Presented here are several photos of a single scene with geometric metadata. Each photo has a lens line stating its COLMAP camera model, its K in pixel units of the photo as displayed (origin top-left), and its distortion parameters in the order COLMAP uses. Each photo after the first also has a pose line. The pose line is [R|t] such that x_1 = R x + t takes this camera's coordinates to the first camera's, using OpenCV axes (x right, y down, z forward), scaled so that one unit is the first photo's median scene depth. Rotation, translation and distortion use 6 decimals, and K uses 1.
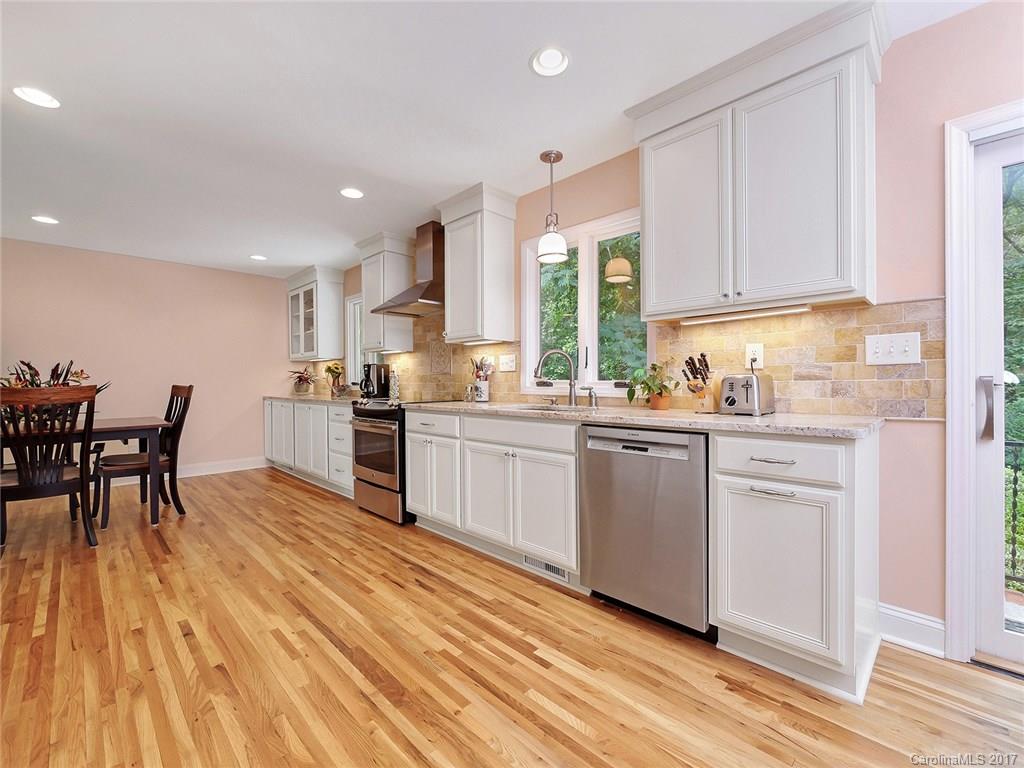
lens RADIAL K [[444.9, 0, 512.9], [0, 444.9, 386.1], [0, 0, 1]] dist [-0.004185, -0.000368]
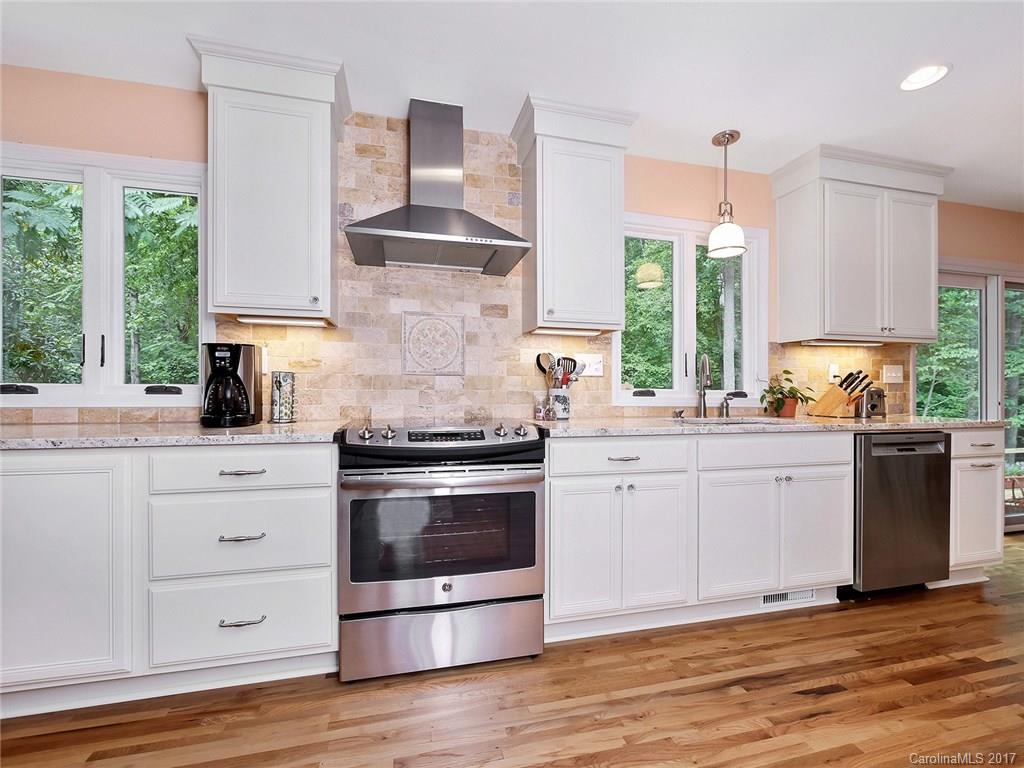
lens RADIAL K [[444.9, 0, 516.6], [0, 444.9, 388.3], [0, 0, 1]] dist [-0.004185, -0.000368]
pose [[0.510499, 0.009843, 0.859822, -0.996274], [-0.001780, 0.999944, -0.010391, -0.006264], [-0.859877, 0.003775, 0.510488, 1.022401]]
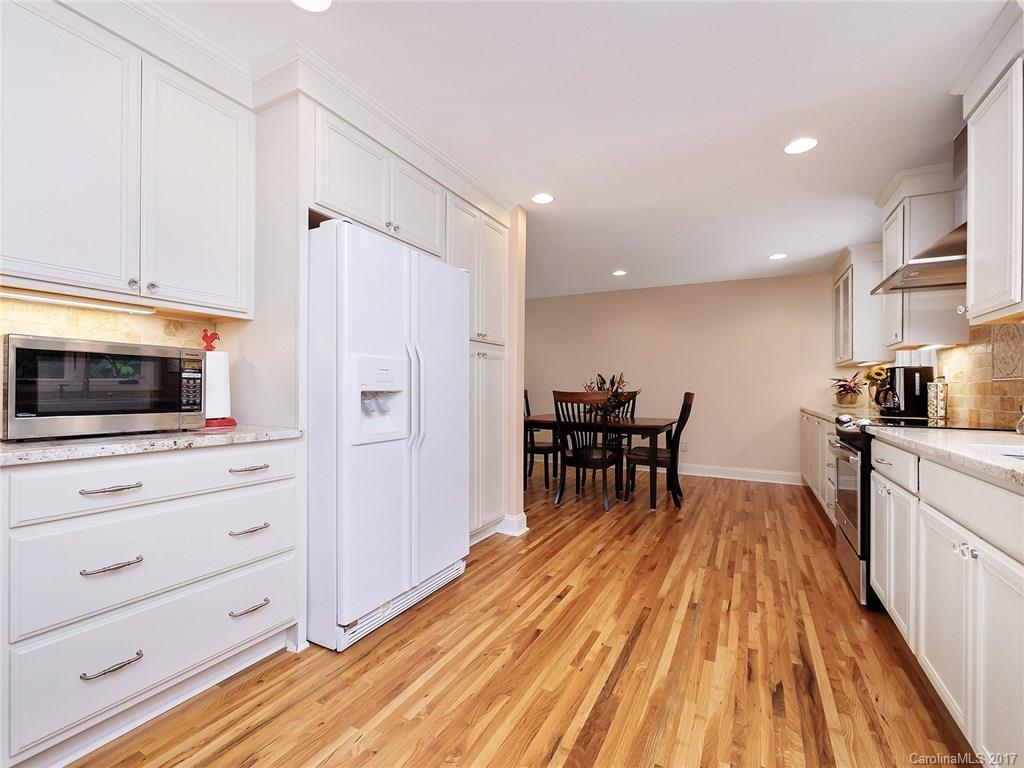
lens RADIAL K [[444.9, 0, 512.7], [0, 444.9, 388.8], [0, 0, 1]] dist [-0.004185, -0.000368]
pose [[0.294278, 0.010220, -0.955665, 0.304018], [-0.022572, 0.999738, 0.003741, -0.008017], [0.955453, 0.020470, 0.294431, 0.402430]]
